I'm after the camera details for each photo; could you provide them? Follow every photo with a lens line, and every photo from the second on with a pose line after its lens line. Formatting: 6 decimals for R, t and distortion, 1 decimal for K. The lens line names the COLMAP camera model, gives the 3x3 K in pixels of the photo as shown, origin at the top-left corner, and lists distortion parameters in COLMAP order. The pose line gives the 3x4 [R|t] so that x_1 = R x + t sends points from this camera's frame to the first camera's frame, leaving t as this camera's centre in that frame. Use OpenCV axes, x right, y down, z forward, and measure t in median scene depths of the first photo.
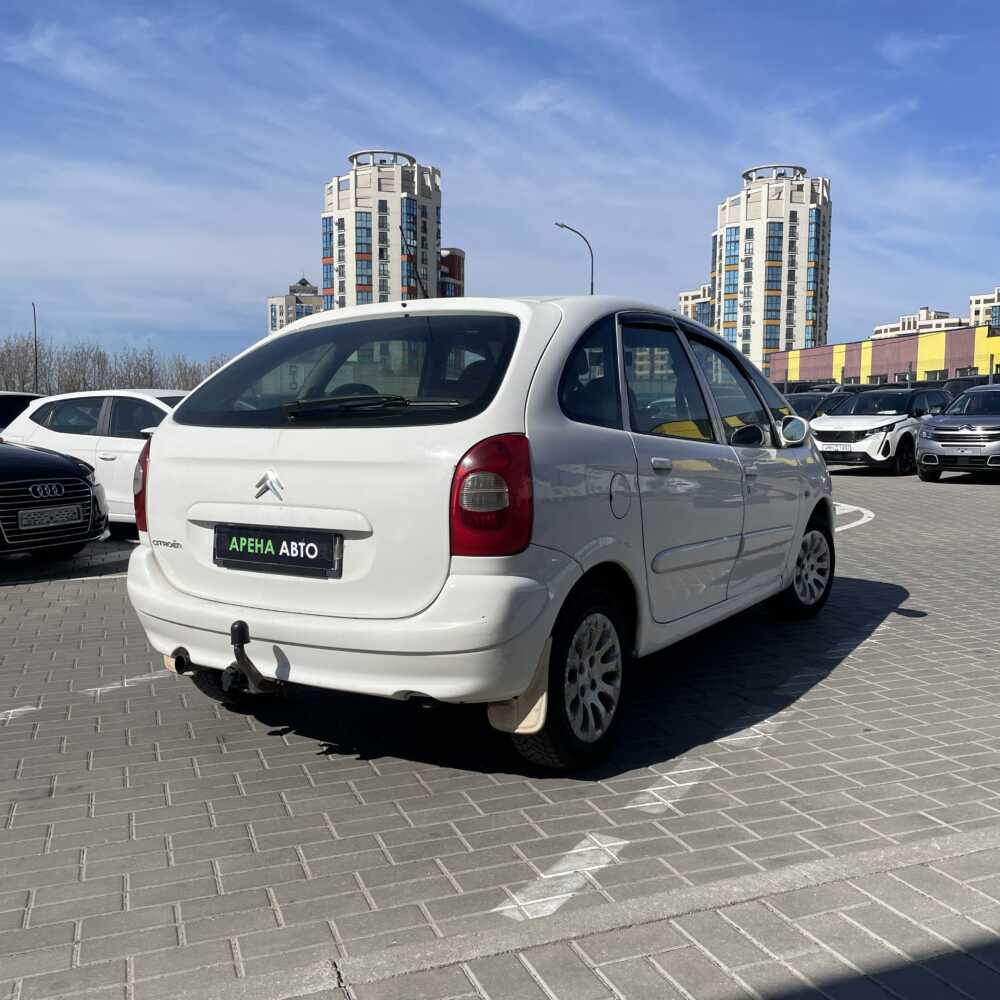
lens RADIAL K [[1007.0, 0, 496.3], [0, 1007.0, 505.8], [0, 0, 1]] dist [0.113454, -0.191183]
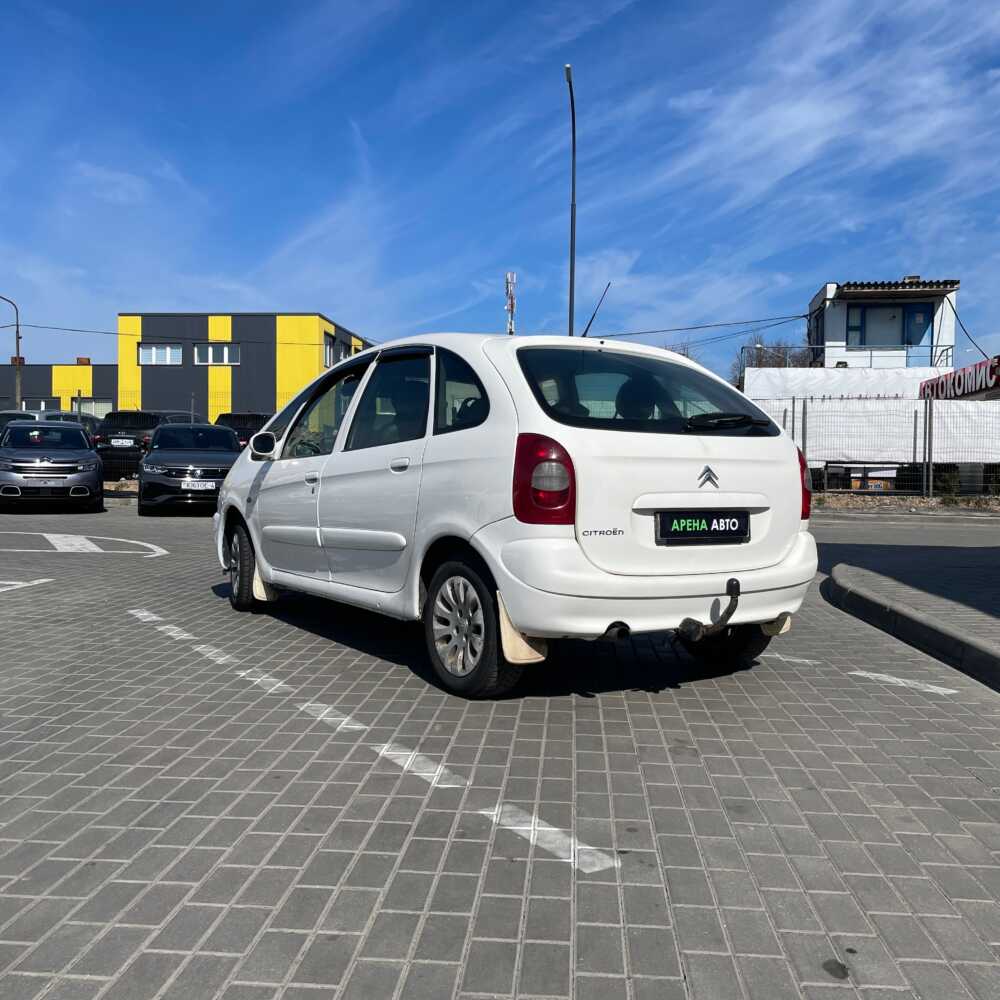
lens RADIAL K [[1003.8, 0, 503.7], [0, 1003.8, 503.6], [0, 0, 1]] dist [0.110551, -0.157457]
pose [[0.420342, -0.021738, 0.907105, -1.512270], [0.060117, 0.998184, -0.003937, 0.002881], [-0.905372, 0.056187, 0.420886, 0.684791]]
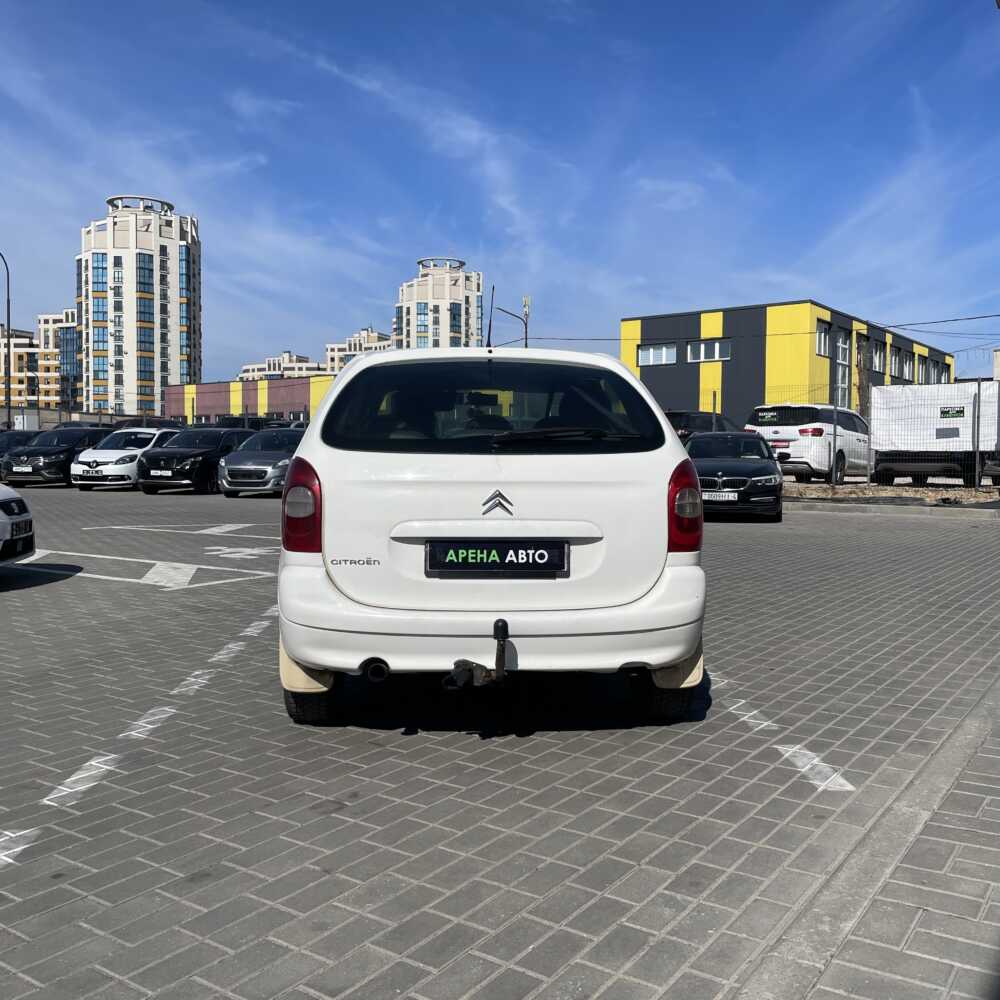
lens RADIAL K [[1003.8, 0, 503.7], [0, 1003.8, 503.6], [0, 0, 1]] dist [0.110551, -0.157457]
pose [[0.821215, -0.019467, 0.570287, -0.869531], [0.039459, 0.998963, -0.022721, 0.007106], [-0.569253, 0.041162, 0.821131, 0.046893]]
